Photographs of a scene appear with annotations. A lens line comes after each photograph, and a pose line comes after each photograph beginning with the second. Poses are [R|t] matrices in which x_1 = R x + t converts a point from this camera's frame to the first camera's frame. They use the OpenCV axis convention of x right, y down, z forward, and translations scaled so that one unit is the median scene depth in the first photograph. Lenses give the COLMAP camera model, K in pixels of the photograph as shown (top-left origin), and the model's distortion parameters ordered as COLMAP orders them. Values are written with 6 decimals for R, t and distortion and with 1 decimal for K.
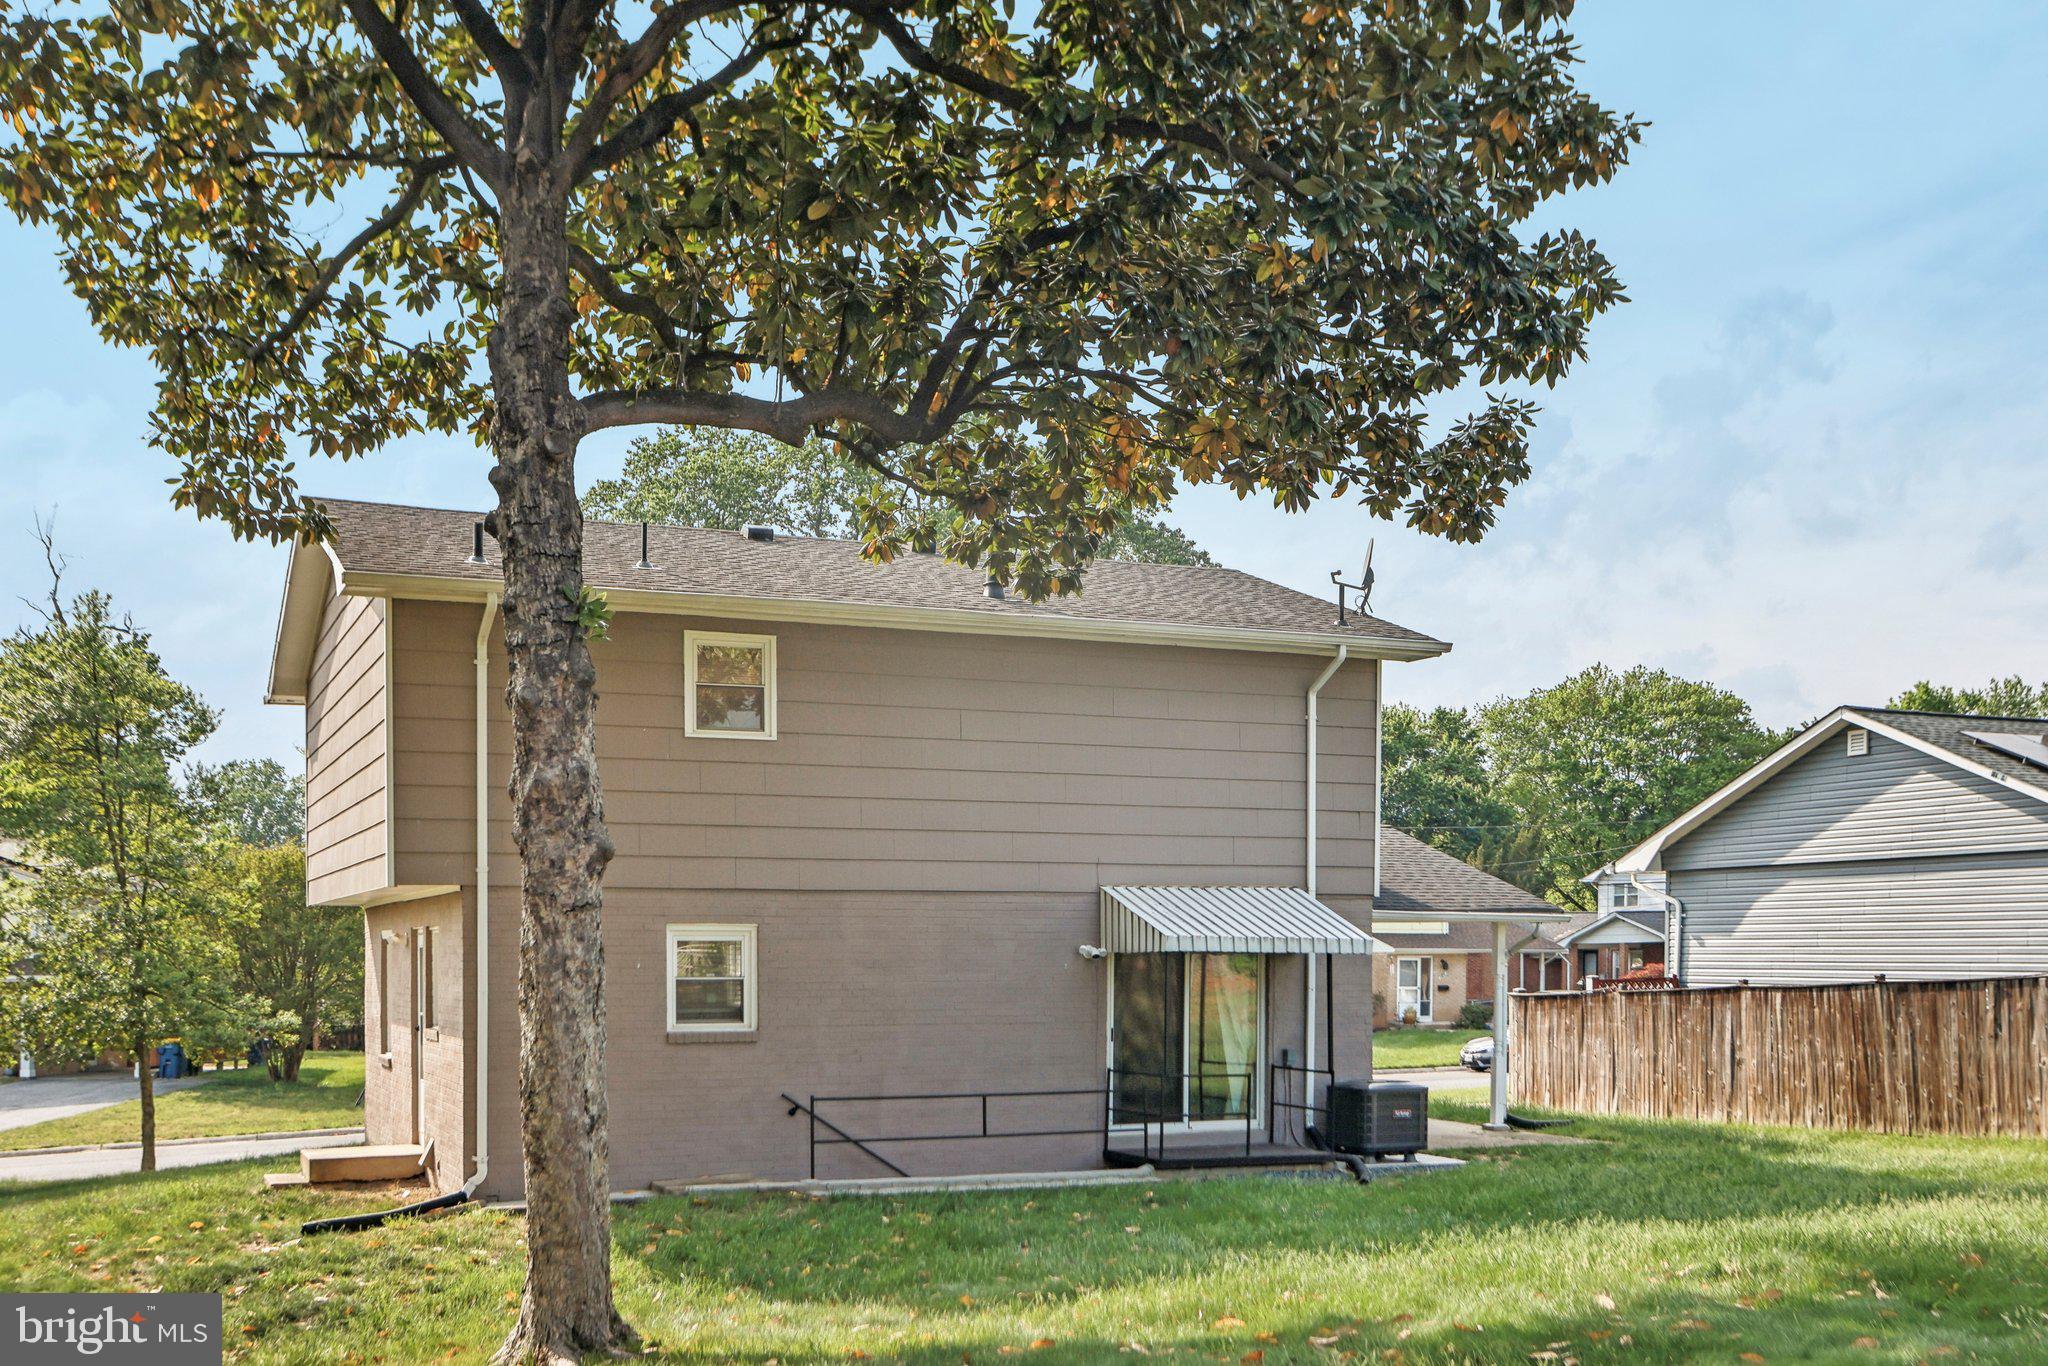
lens RADIAL K [[2145.0, 0, 1057.2], [0, 2145.0, 1061.7], [0, 0, 1]] dist [-0.000774, -0.006883]
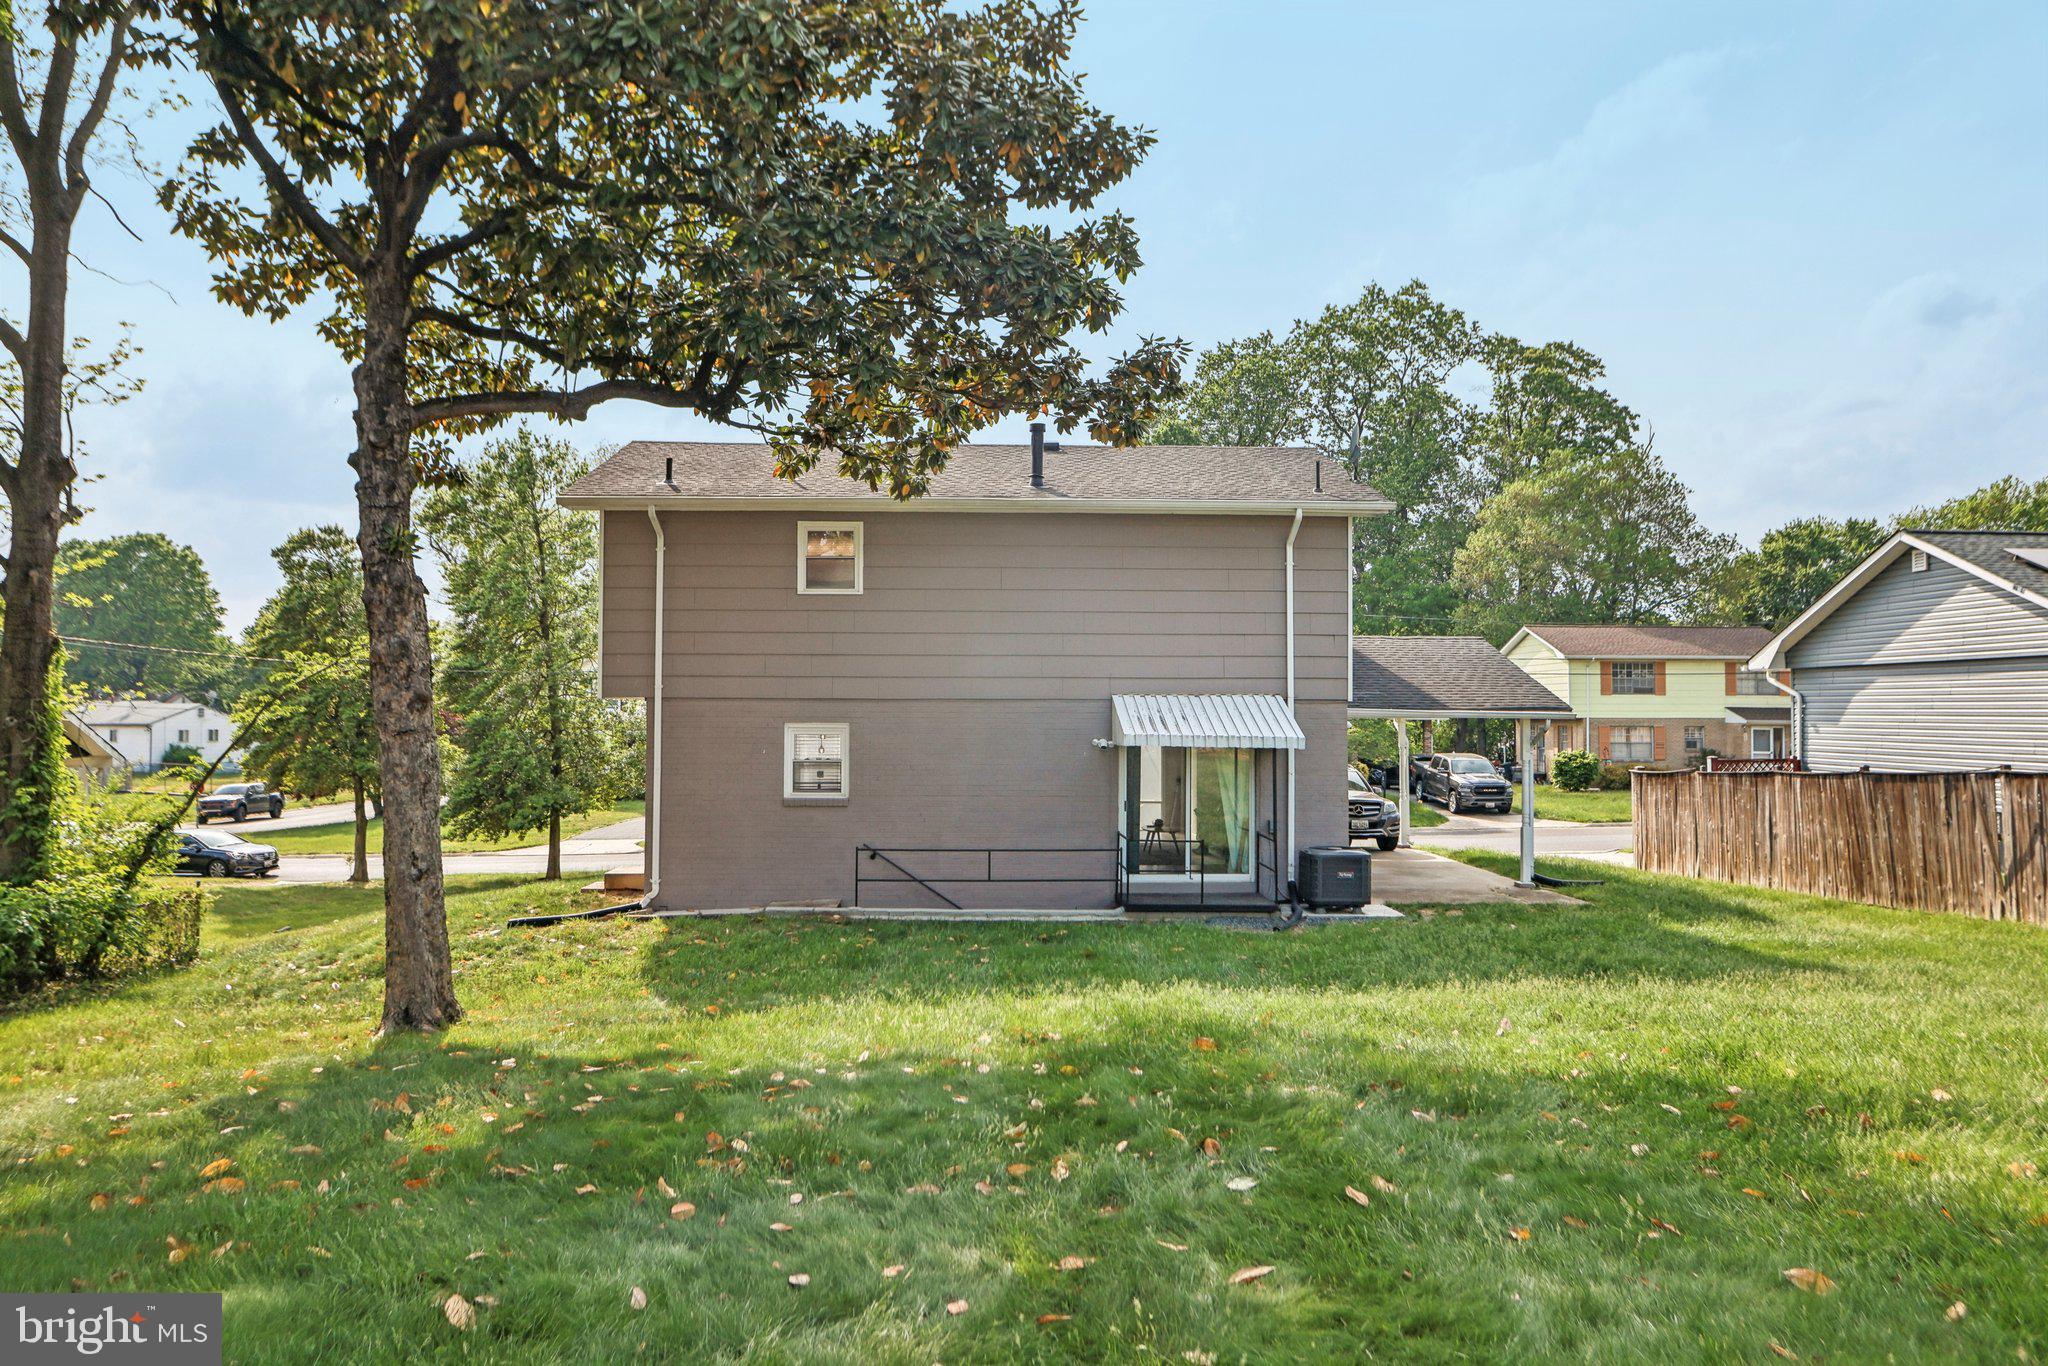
lens RADIAL K [[1567.4, 0, 1024.0], [0, 1567.4, 683.0], [0, 0, 1]] dist [-0.023785, -0.000199]
pose [[0.930103, -0.001043, -0.367296, 0.281652], [-0.023772, 0.997728, -0.063030, -0.022442], [0.366527, 0.067356, 0.927966, 0.060574]]
